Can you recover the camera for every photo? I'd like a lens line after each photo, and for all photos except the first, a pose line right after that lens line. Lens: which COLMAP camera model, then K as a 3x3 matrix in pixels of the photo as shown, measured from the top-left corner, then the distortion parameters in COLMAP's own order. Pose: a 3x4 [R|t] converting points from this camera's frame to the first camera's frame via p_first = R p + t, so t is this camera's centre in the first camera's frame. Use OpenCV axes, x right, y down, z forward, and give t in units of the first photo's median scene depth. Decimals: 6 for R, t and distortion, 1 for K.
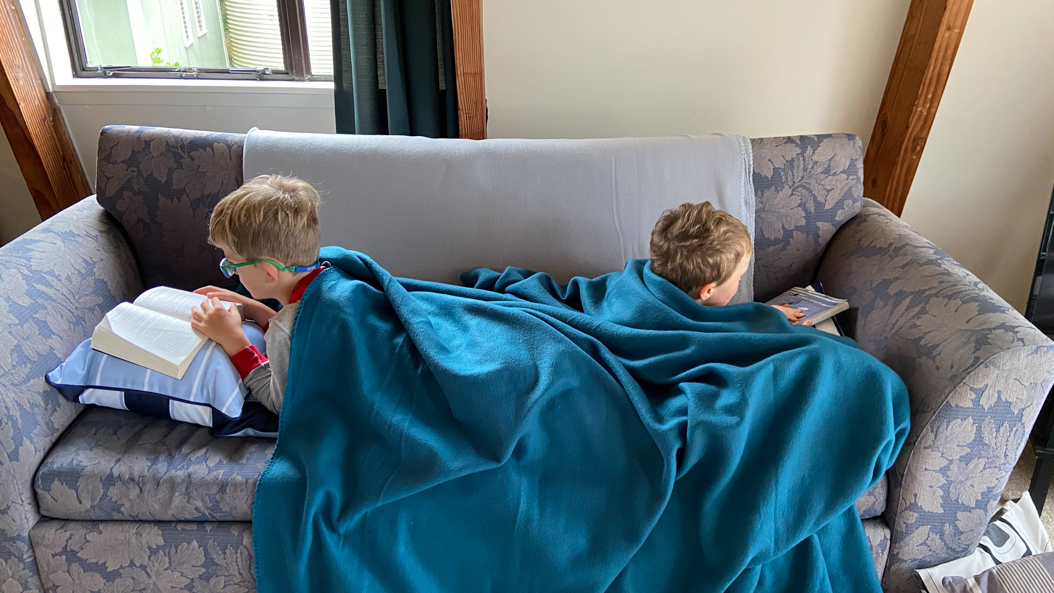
lens RADIAL K [[800.4, 0, 544.5], [0, 800.4, 289.6], [0, 0, 1]] dist [0.144030, -0.180177]
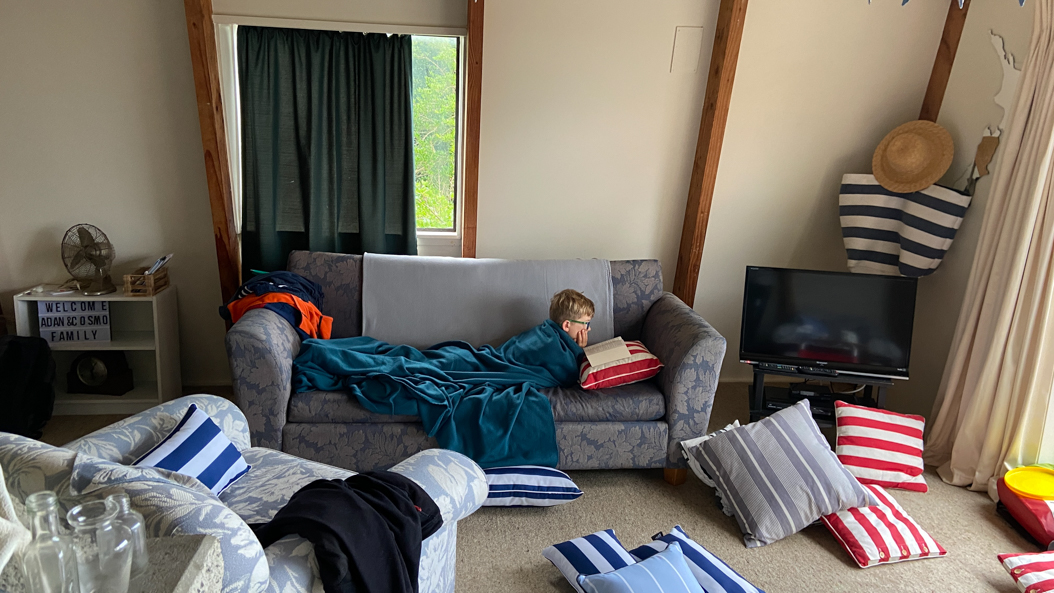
lens RADIAL K [[800.4, 0, 544.5], [0, 800.4, 289.6], [0, 0, 1]] dist [0.144030, -0.180177]
pose [[0.994063, 0.010584, 0.108286, -0.156961], [0.009819, 0.982468, -0.186174, 0.310211], [-0.108358, 0.186132, 0.976531, -1.132279]]
